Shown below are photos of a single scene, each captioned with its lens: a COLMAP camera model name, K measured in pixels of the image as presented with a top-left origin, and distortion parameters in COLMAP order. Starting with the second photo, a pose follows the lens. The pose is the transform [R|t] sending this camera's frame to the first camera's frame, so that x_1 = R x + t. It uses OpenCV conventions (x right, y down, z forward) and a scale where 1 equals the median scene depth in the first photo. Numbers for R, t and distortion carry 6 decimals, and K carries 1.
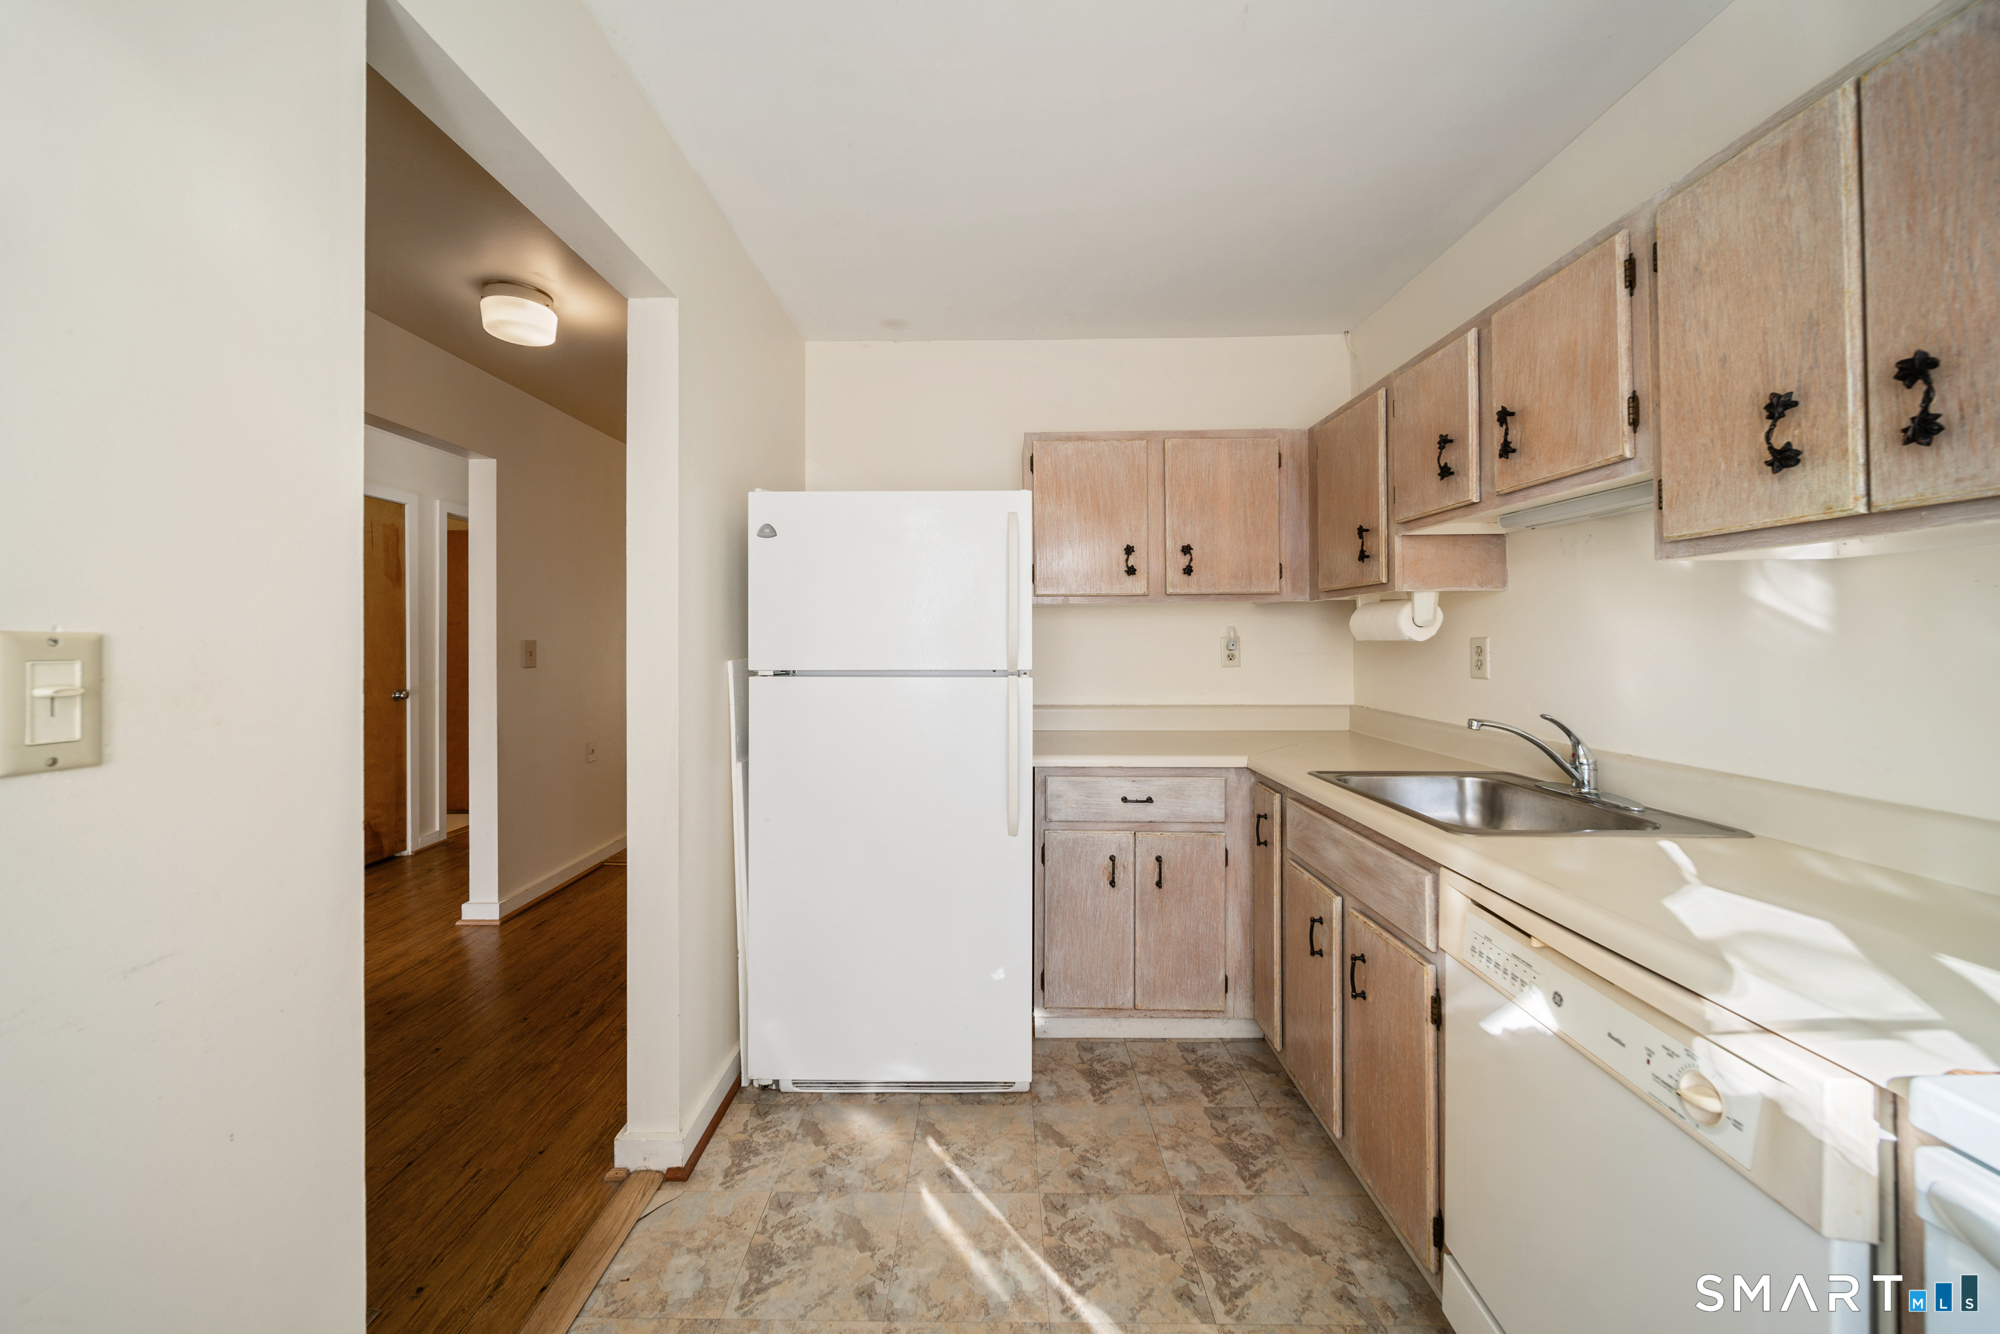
lens RADIAL K [[705.7, 0, 991.8], [0, 705.7, 635.2], [0, 0, 1]] dist [0.001658, -0.001802]
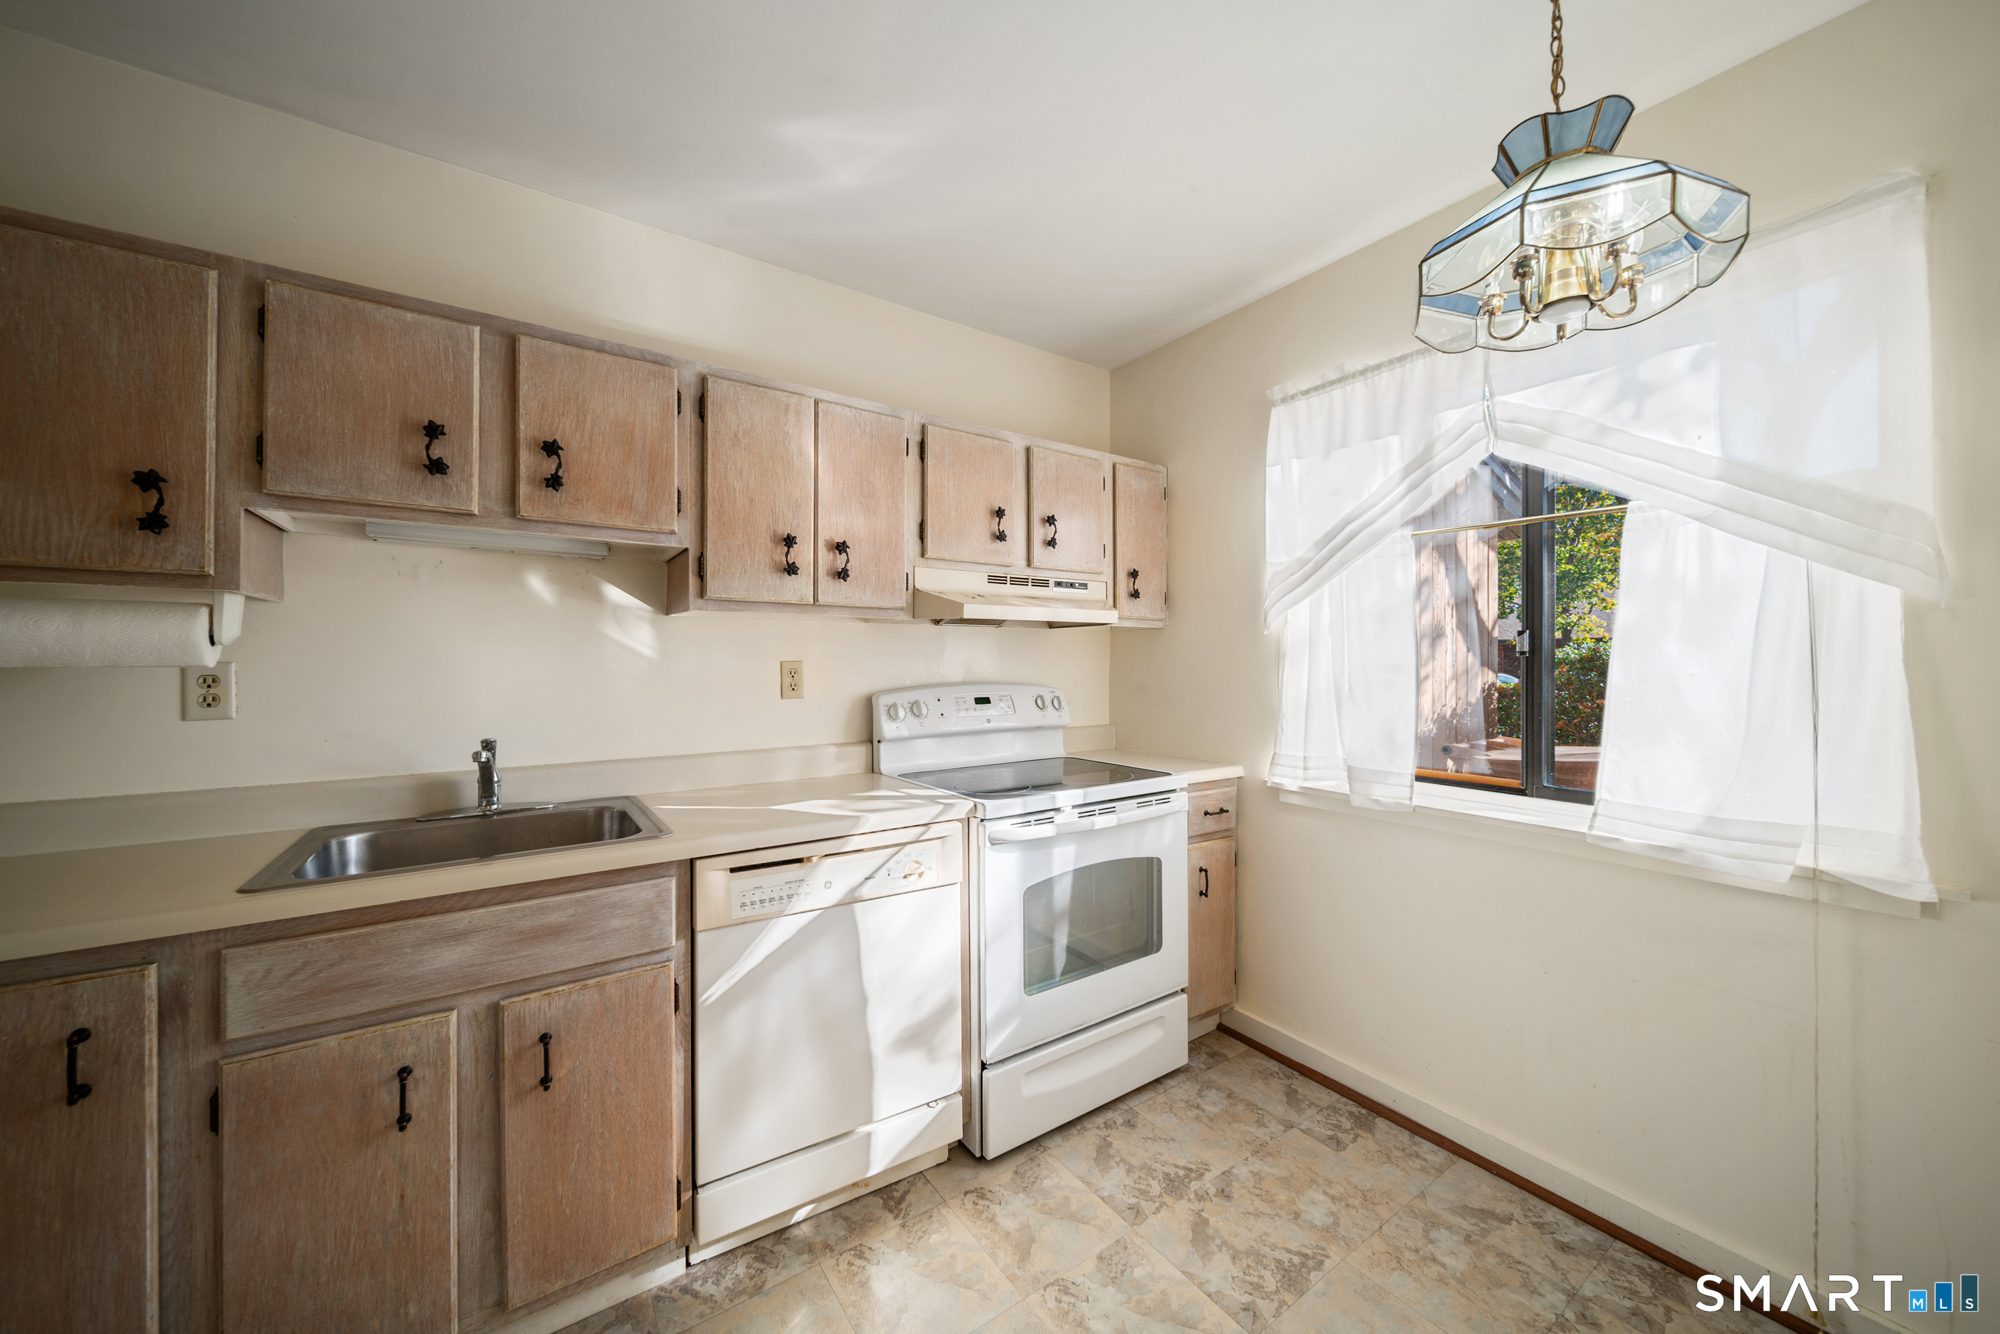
lens RADIAL K [[708.0, 0, 1006.8], [0, 708.0, 655.1], [0, 0, 1]] dist [0.000260, -0.000056]
pose [[-0.580742, 0.010654, 0.814018, -0.416488], [-0.002363, 0.999888, -0.014772, 0.005194], [-0.814084, -0.010503, -0.580652, 0.873297]]
